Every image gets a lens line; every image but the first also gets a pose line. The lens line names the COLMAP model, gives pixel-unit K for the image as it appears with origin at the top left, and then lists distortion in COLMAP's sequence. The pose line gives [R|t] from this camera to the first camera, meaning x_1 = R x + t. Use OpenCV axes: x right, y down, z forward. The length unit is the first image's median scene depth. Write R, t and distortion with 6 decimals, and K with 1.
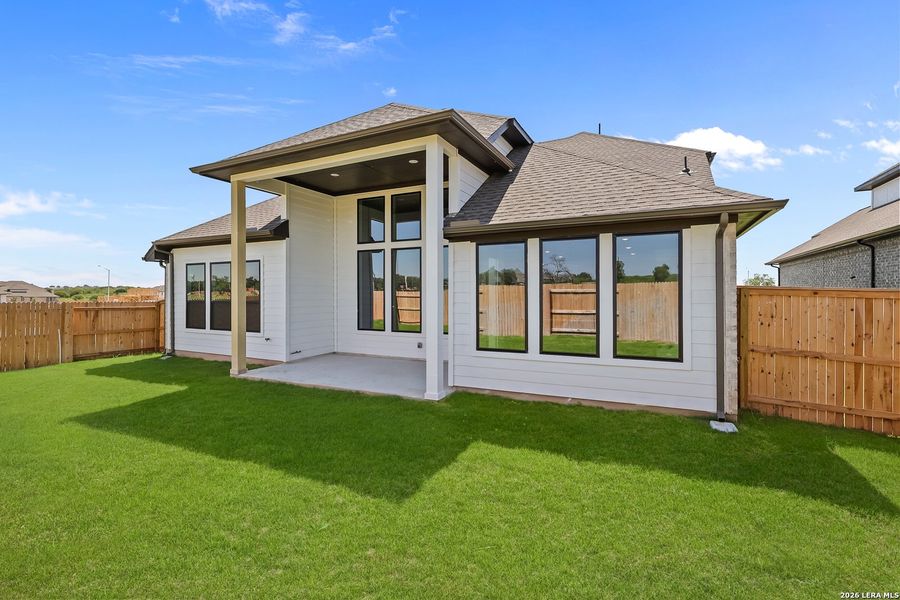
lens RADIAL K [[419.3, 0, 451.6], [0, 419.3, 300.9], [0, 0, 1]] dist [-0.001864, -0.000385]
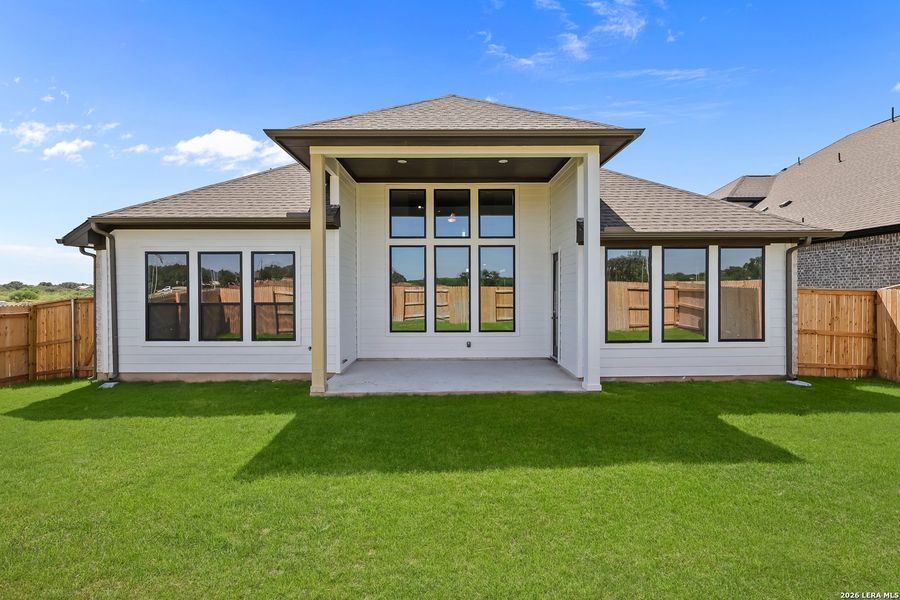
lens RADIAL K [[419.3, 0, 451.6], [0, 419.3, 300.9], [0, 0, 1]] dist [-0.001864, -0.000385]
pose [[0.888276, -0.011561, 0.459164, -0.604824], [0.009598, 0.999932, 0.006609, -0.004230], [-0.459210, -0.001464, 0.888327, 0.145329]]
